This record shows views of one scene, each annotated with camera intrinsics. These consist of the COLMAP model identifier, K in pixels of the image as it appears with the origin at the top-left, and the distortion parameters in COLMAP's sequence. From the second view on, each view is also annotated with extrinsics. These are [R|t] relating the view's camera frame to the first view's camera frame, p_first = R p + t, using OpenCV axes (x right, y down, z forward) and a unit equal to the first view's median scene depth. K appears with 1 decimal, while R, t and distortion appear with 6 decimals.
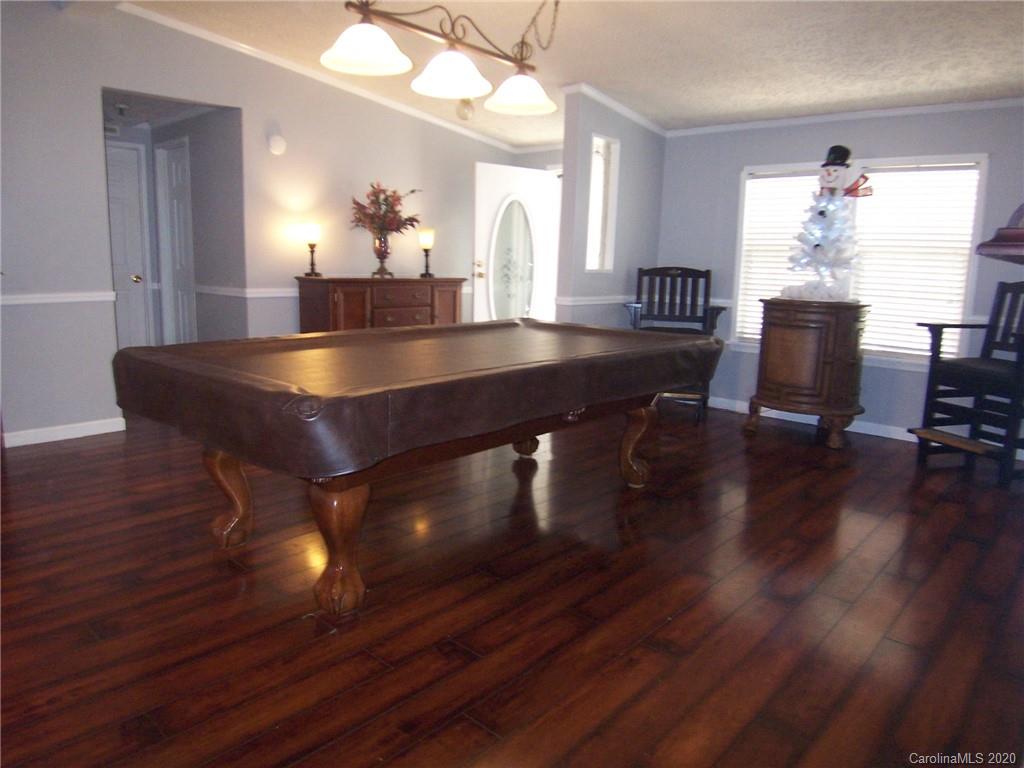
lens RADIAL K [[691.5, 0, 514.1], [0, 691.5, 383.3], [0, 0, 1]] dist [-0.029532, -0.029975]
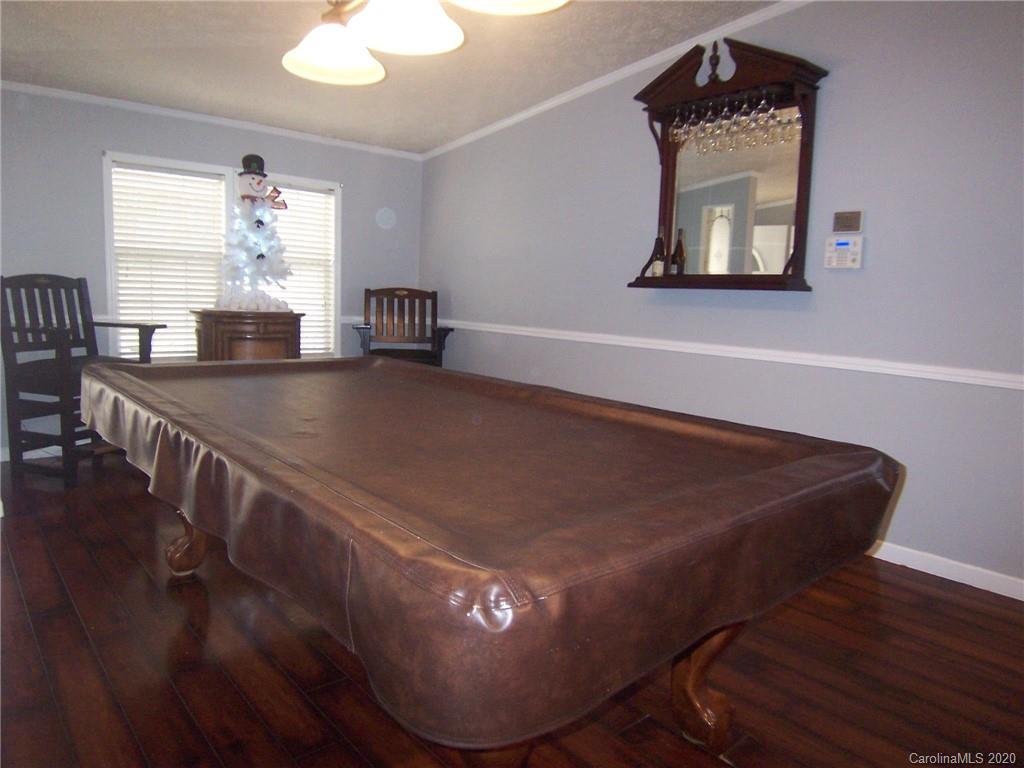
lens RADIAL K [[691.5, 0, 515.1], [0, 691.5, 385.6], [0, 0, 1]] dist [-0.029532, -0.029975]
pose [[0.152288, -0.149813, 0.976916, -0.694432], [0.129907, 0.982903, 0.130480, -0.139846], [-0.979761, 0.107038, 0.169146, 0.699750]]
